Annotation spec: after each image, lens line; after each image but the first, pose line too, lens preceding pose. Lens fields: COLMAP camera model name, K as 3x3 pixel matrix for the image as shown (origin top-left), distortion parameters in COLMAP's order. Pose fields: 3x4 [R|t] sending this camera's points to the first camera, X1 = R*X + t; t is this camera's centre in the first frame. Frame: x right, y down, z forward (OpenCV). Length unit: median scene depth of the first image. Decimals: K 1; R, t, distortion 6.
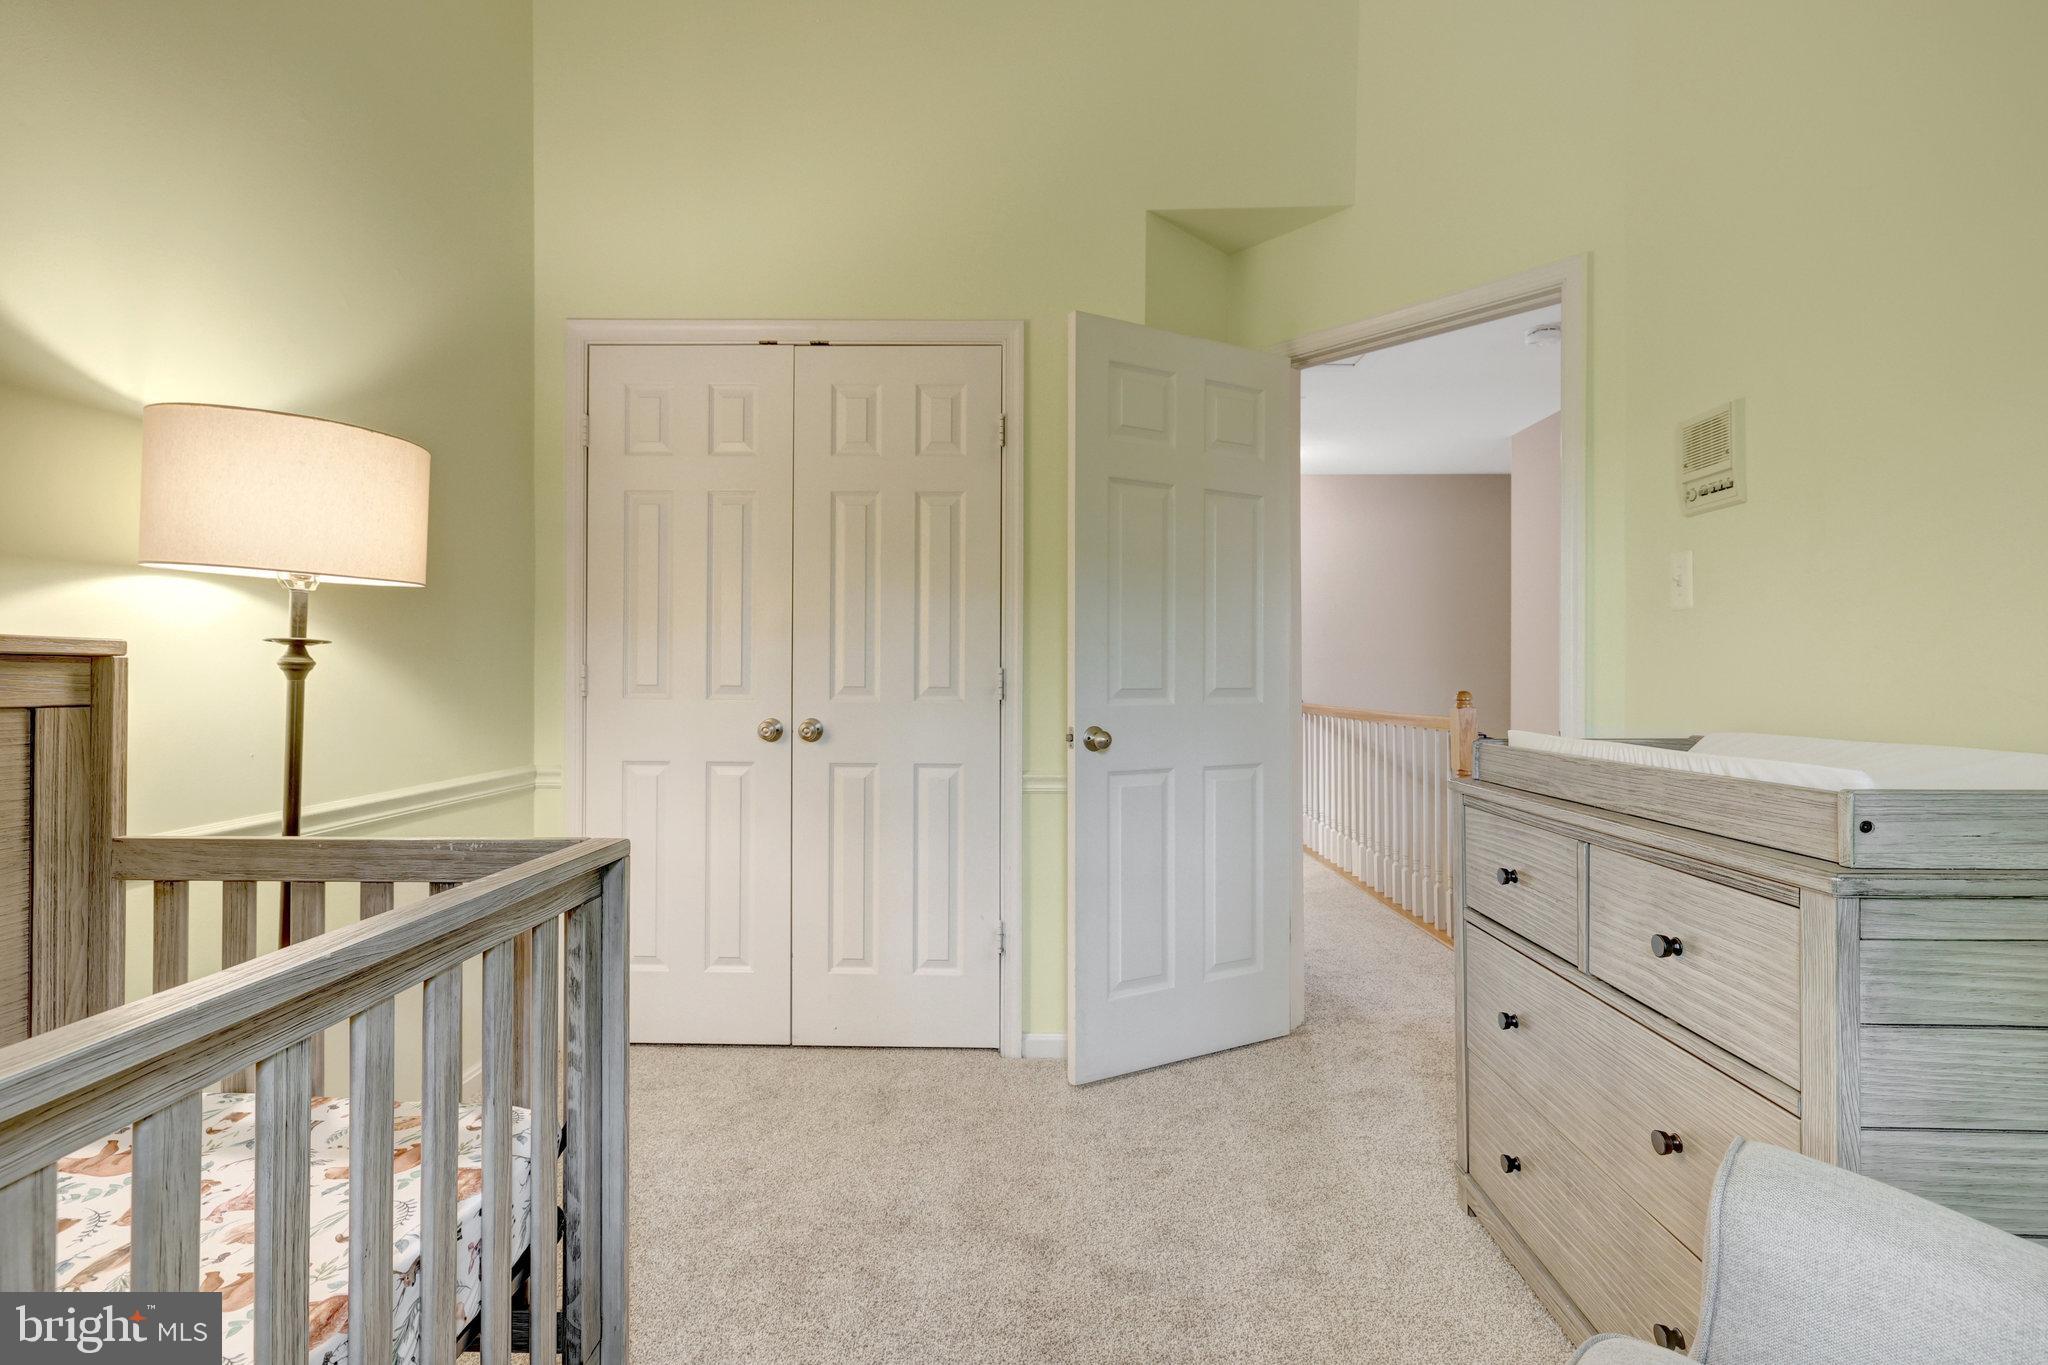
lens RADIAL K [[900.2, 0, 1030.8], [0, 900.2, 656.7], [0, 0, 1]] dist [0.011571, -0.000497]
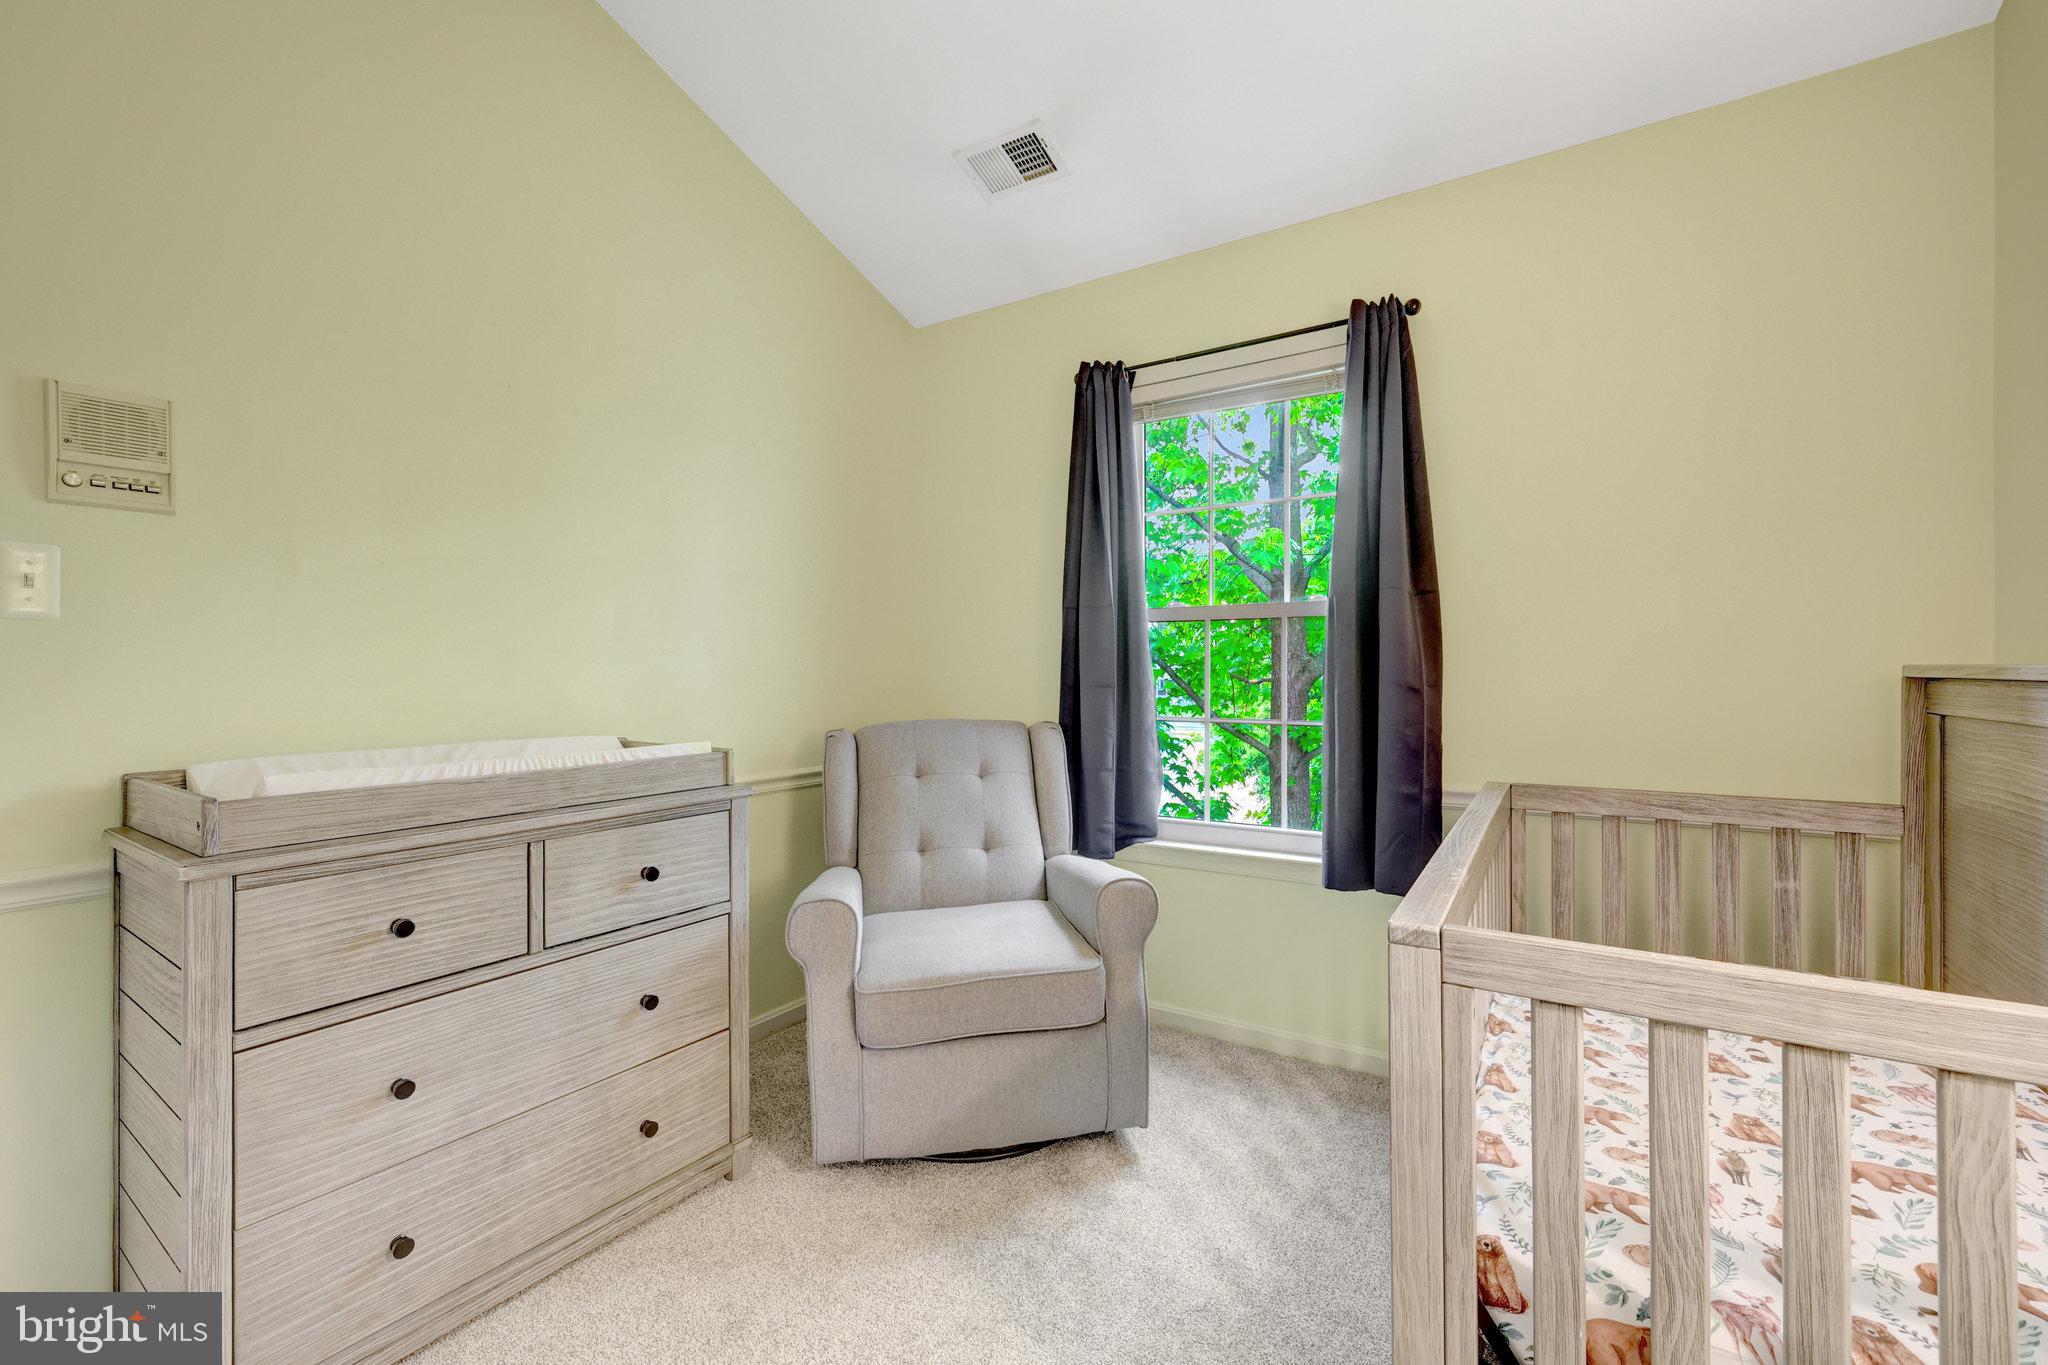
lens RADIAL K [[858.1, 0, 1019.2], [0, 858.1, 669.4], [0, 0, 1]] dist [0.000293, 0.000013]
pose [[-0.838824, 0.005666, 0.544373, -0.532628], [-0.007702, 0.999722, -0.022273, 0.000030], [-0.544348, -0.022876, -0.838548, 1.619274]]
